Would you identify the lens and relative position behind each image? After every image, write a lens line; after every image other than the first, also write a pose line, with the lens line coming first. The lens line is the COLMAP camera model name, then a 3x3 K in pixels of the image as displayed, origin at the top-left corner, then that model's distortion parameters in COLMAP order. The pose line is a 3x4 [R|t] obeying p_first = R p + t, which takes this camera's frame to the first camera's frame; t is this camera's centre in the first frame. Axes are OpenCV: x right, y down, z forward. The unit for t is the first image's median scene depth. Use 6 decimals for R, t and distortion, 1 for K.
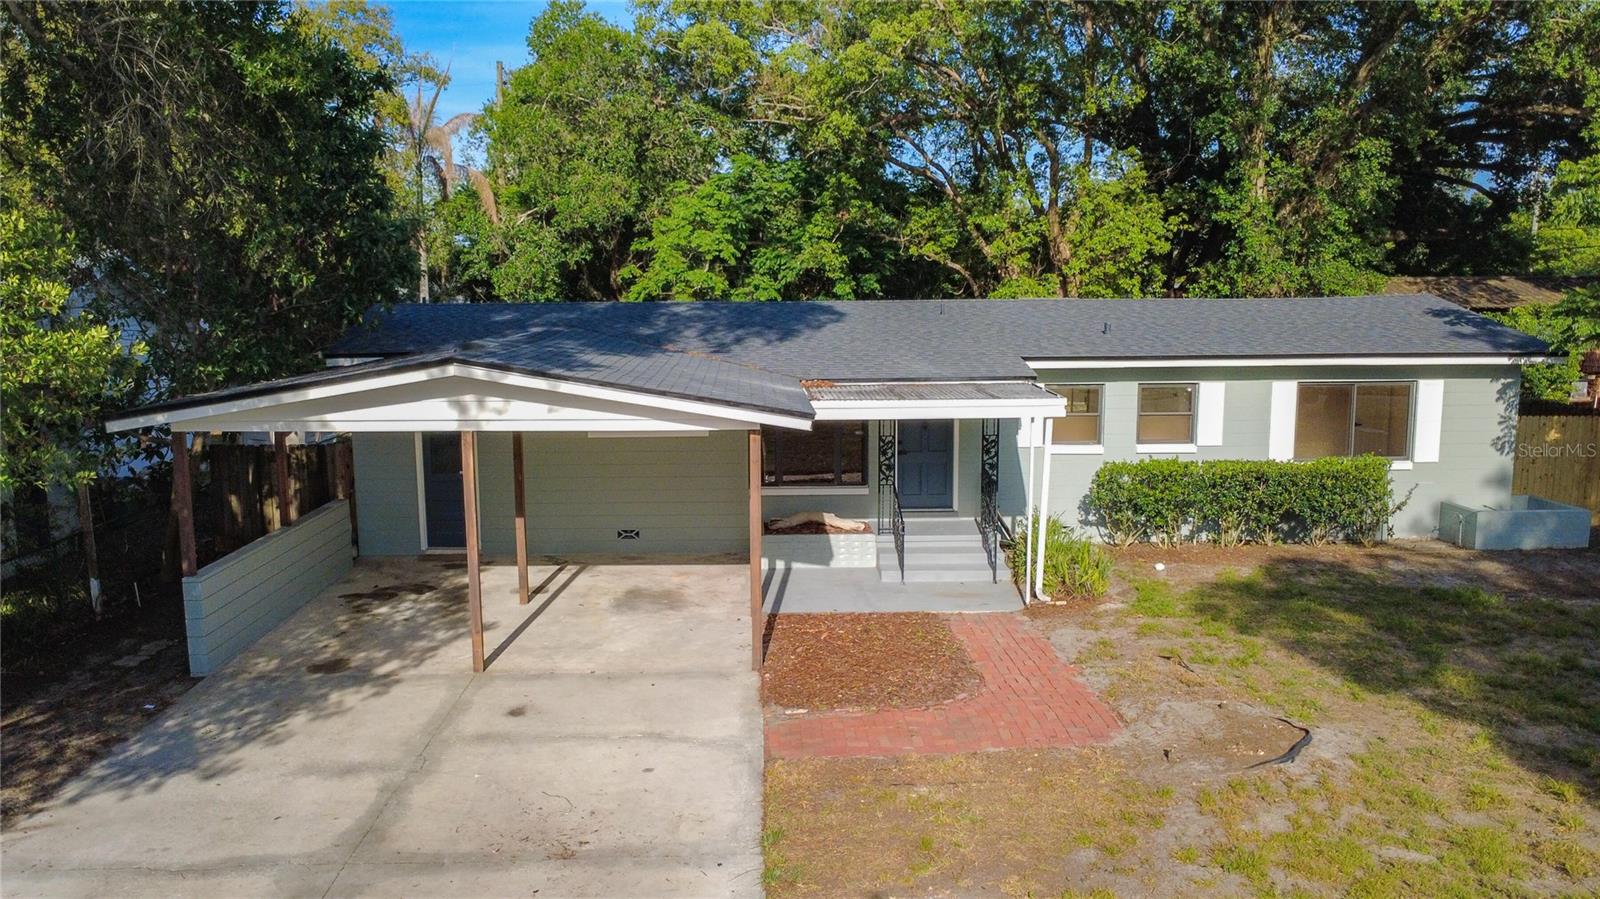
lens RADIAL K [[1297.9, 0, 790.6], [0, 1297.9, 465.6], [0, 0, 1]] dist [-0.003044, 0.003582]
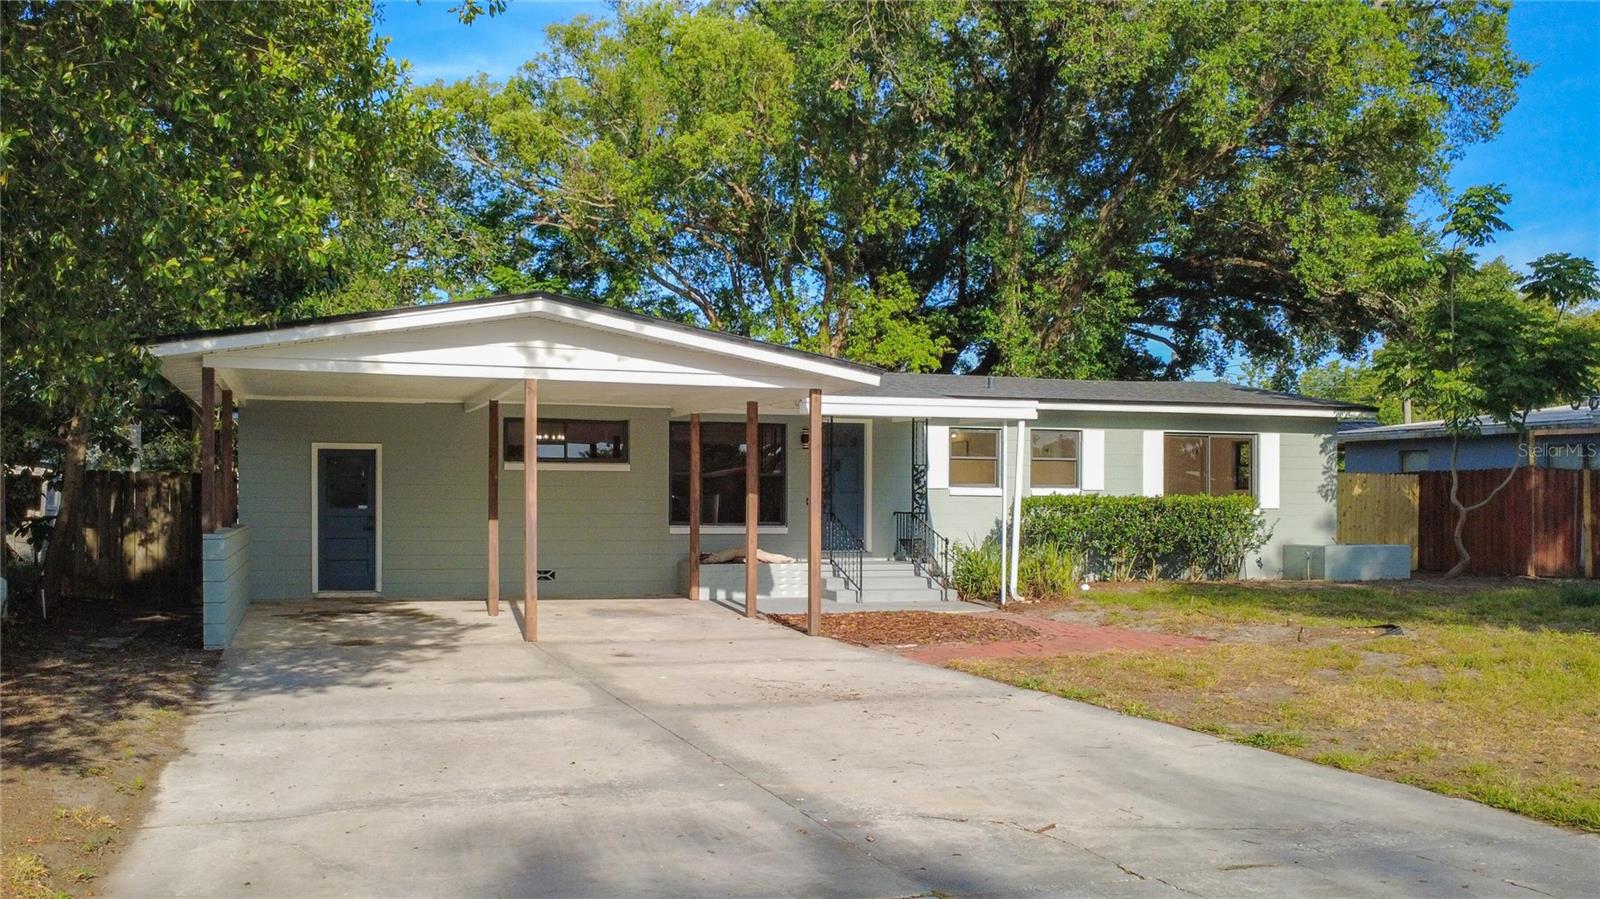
lens RADIAL K [[1384.4, 0, 750.5], [0, 1384.4, 491.9], [0, 0, 1]] dist [0.001269, -0.007231]
pose [[0.961628, 0.012860, 0.274054, -0.265329], [0.027447, 0.989380, -0.142734, 0.145430], [-0.272979, 0.144779, 0.951063, 0.004367]]
